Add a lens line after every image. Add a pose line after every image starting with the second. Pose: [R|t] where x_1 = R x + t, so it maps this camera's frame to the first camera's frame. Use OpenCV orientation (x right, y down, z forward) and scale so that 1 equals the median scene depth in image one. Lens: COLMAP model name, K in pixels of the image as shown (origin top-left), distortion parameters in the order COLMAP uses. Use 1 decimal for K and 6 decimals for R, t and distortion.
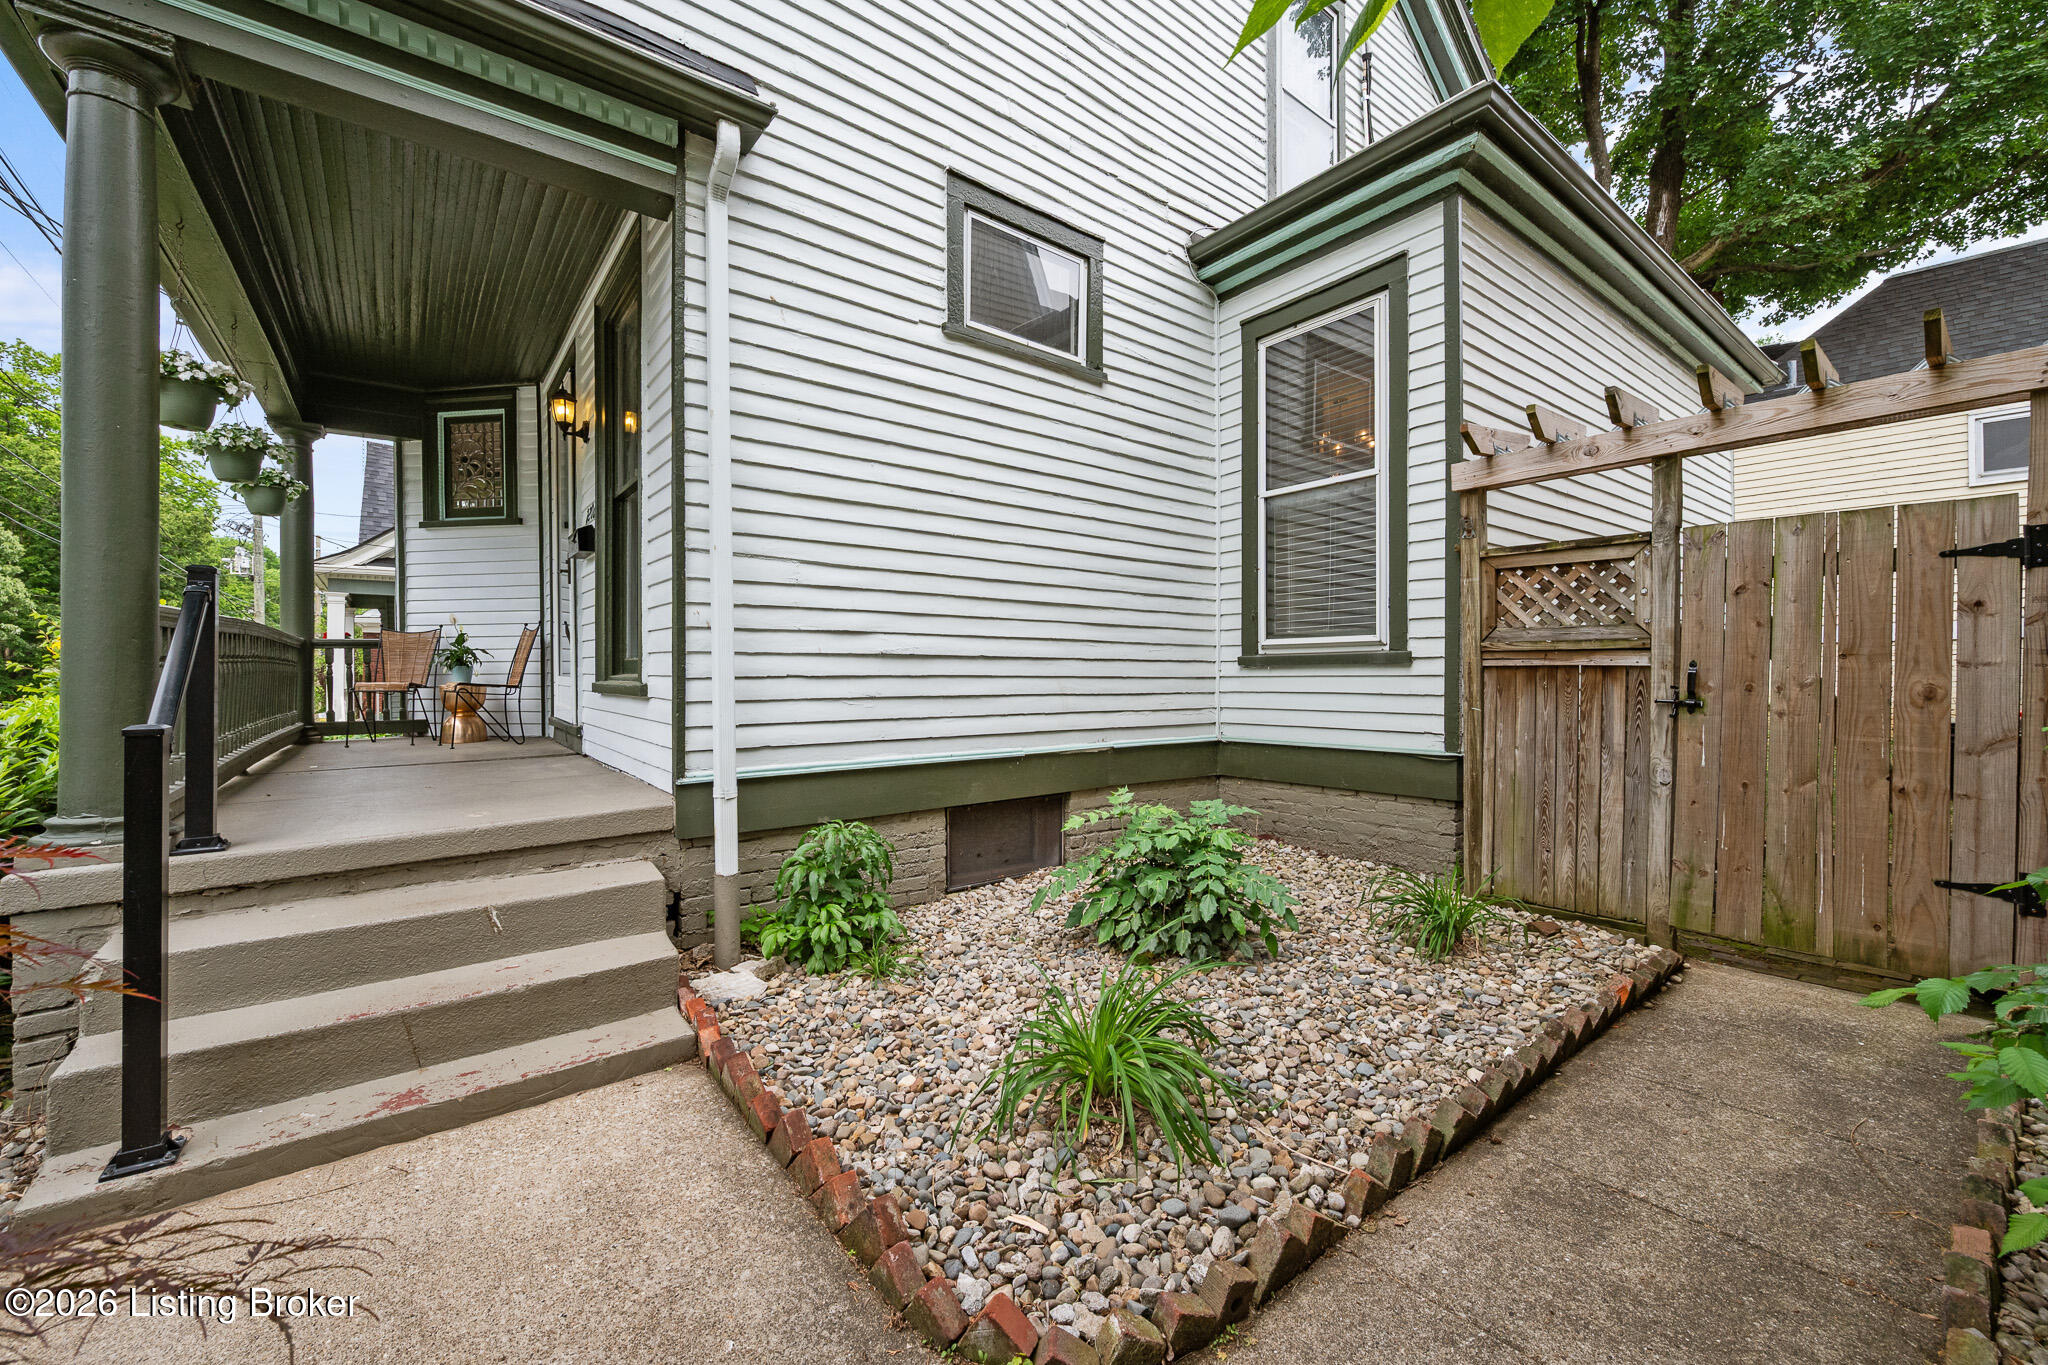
lens RADIAL K [[800.6, 0, 1015.2], [0, 800.6, 680.6], [0, 0, 1]] dist [-0.001989, 0.000144]
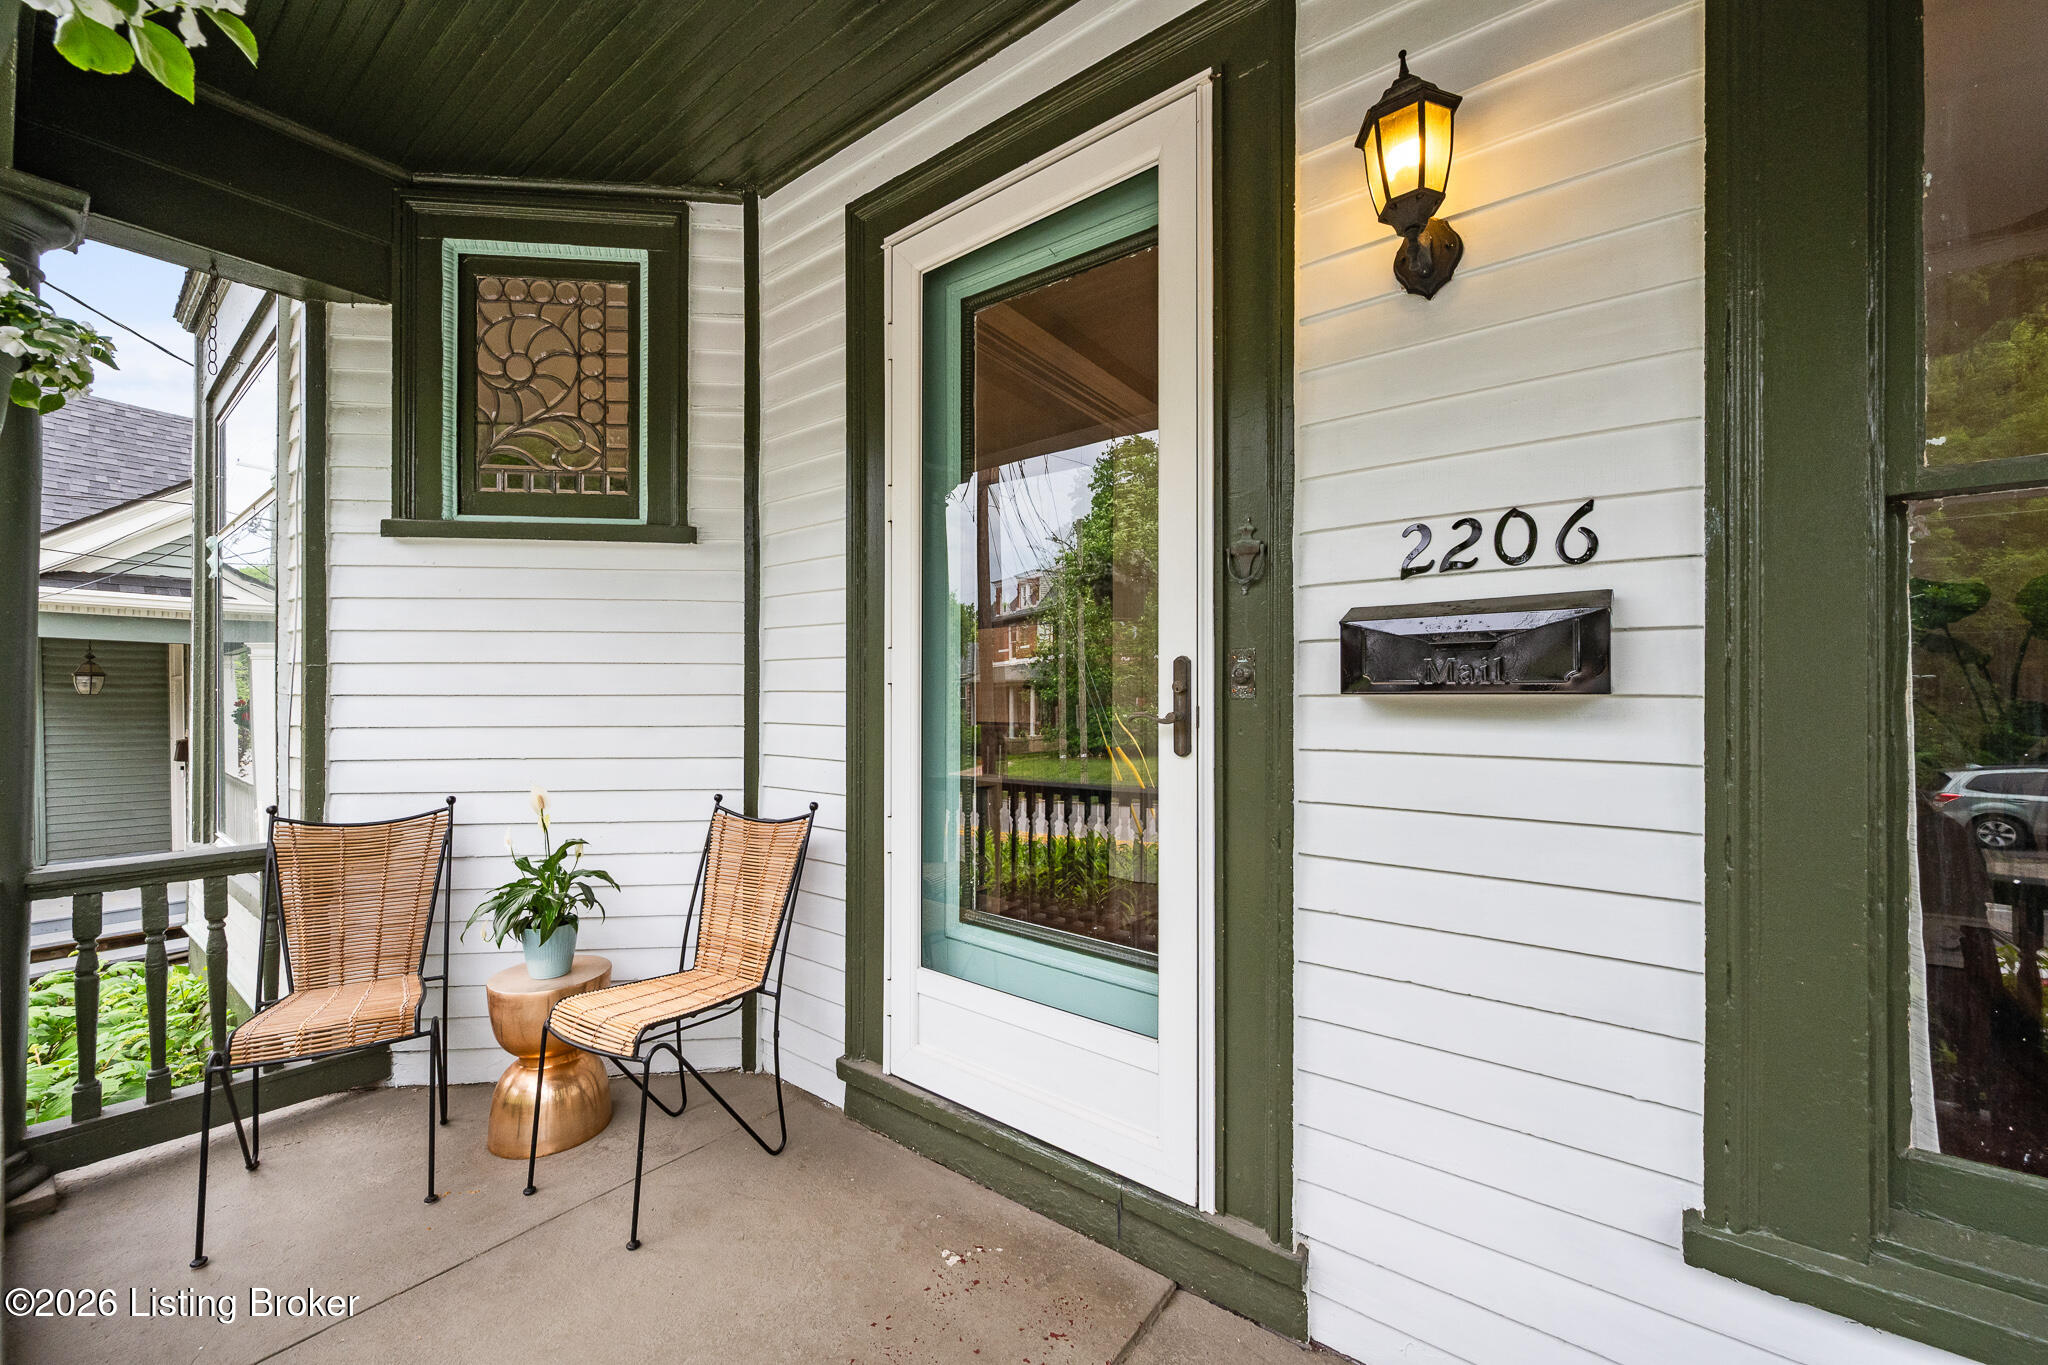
lens RADIAL K [[800.6, 0, 1024.2], [0, 800.6, 690.1], [0, 0, 1]] dist [-0.001989, 0.000144]
pose [[0.964782, 0.007291, 0.262949, -0.567918], [-0.001975, 0.999788, -0.020475, -0.114801], [-0.263043, 0.019235, 0.964592, 0.577648]]
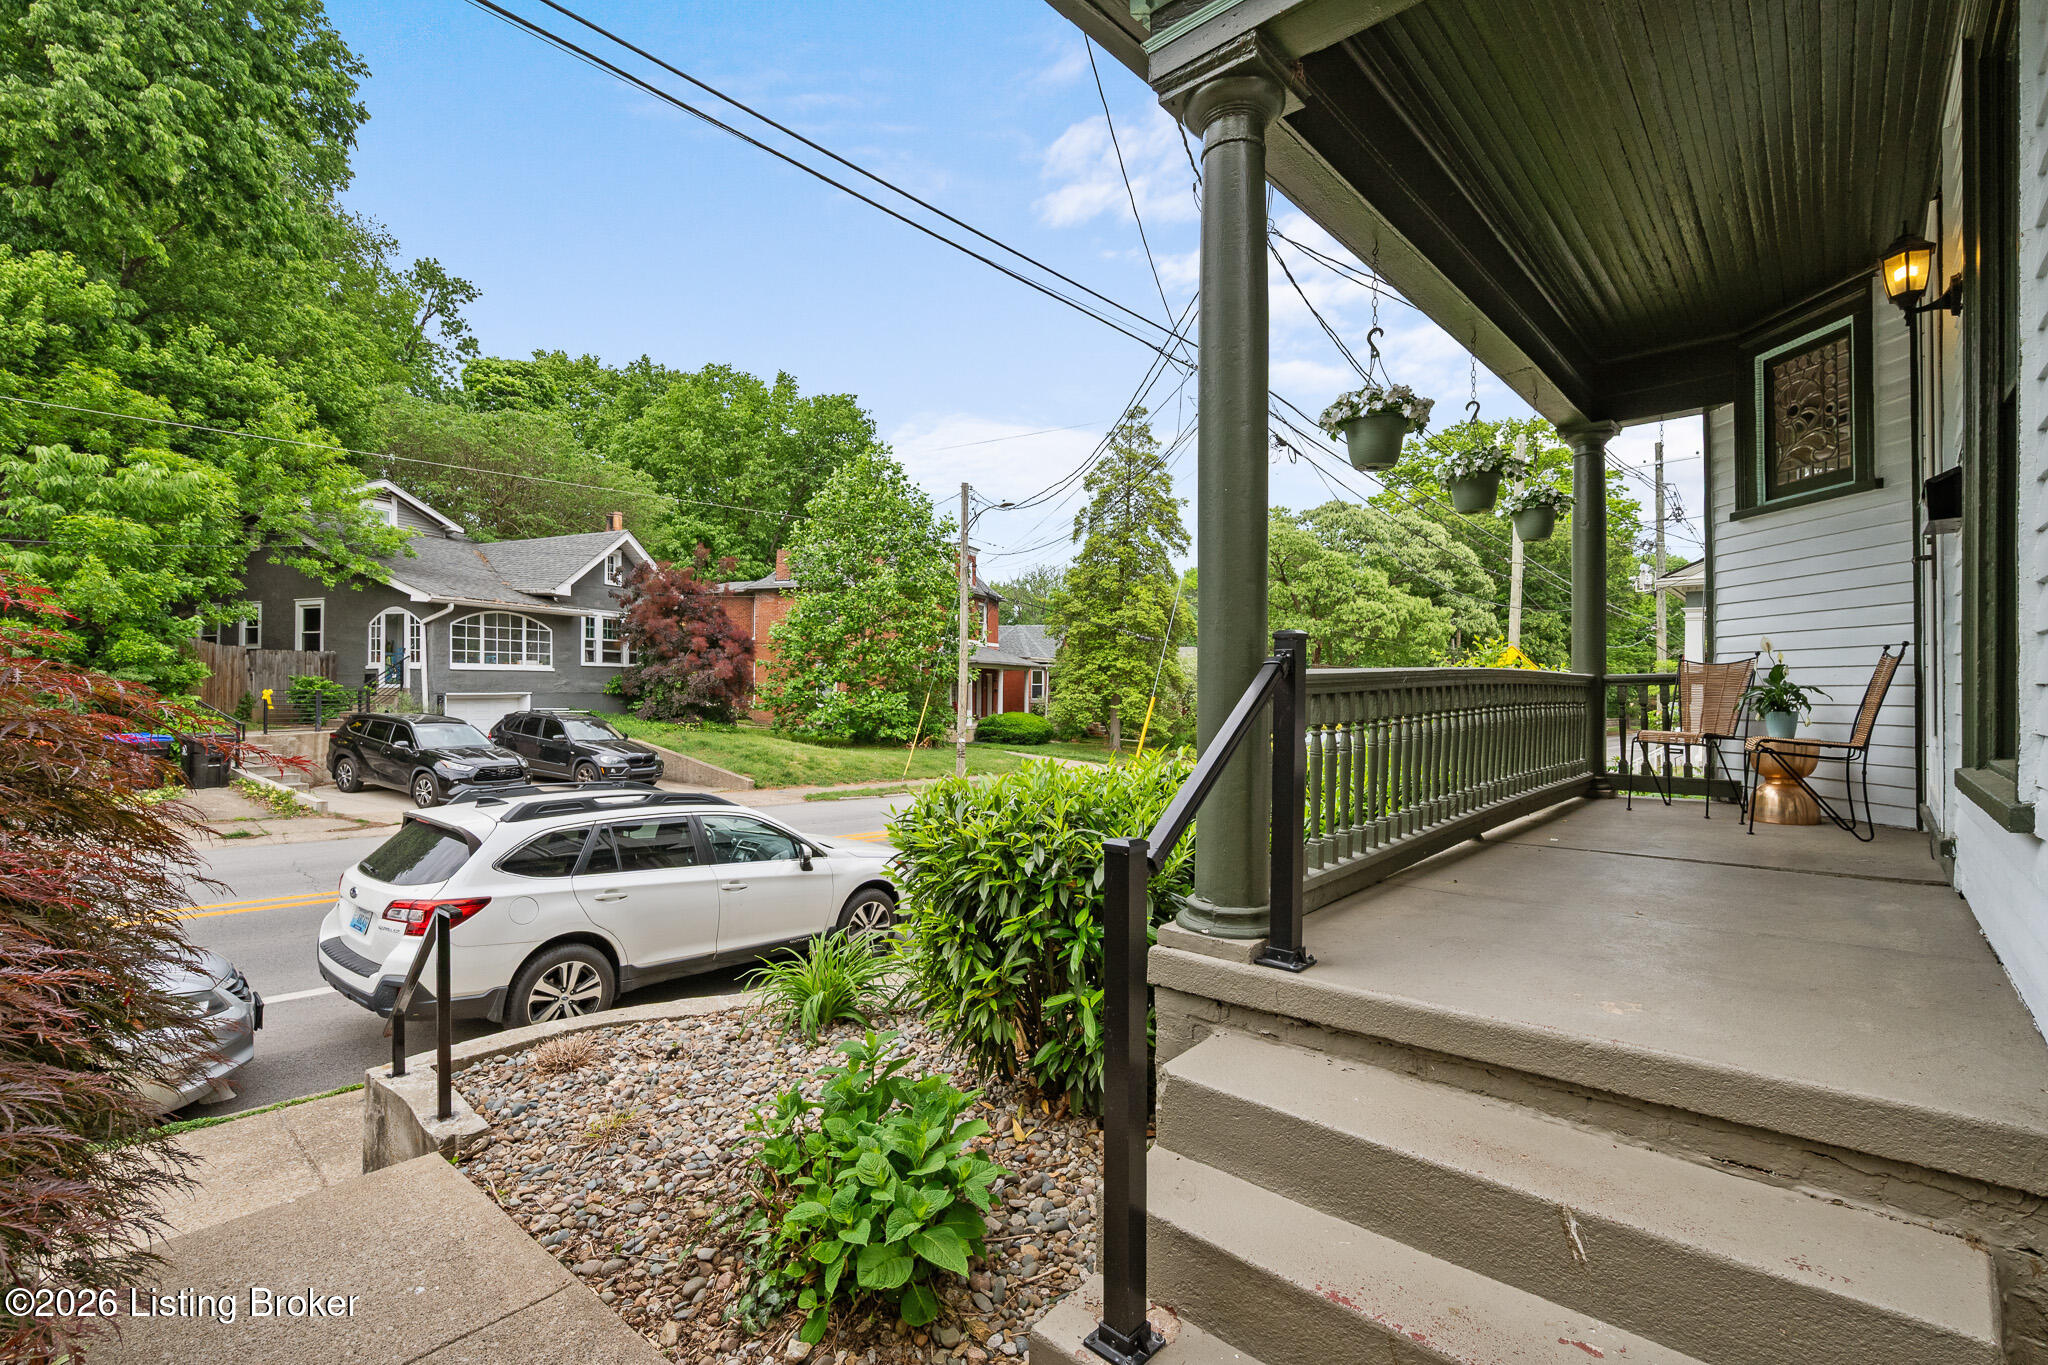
lens RADIAL K [[907.0, 0, 1033.5], [0, 907.0, 682.5], [0, 0, 1]] dist [-0.002173, 0.000210]
pose [[0.188638, -0.001416, -0.982046, -0.045785], [-0.011862, 0.999923, -0.003721, -0.032145], [0.981975, 0.012351, 0.188607, 0.216808]]
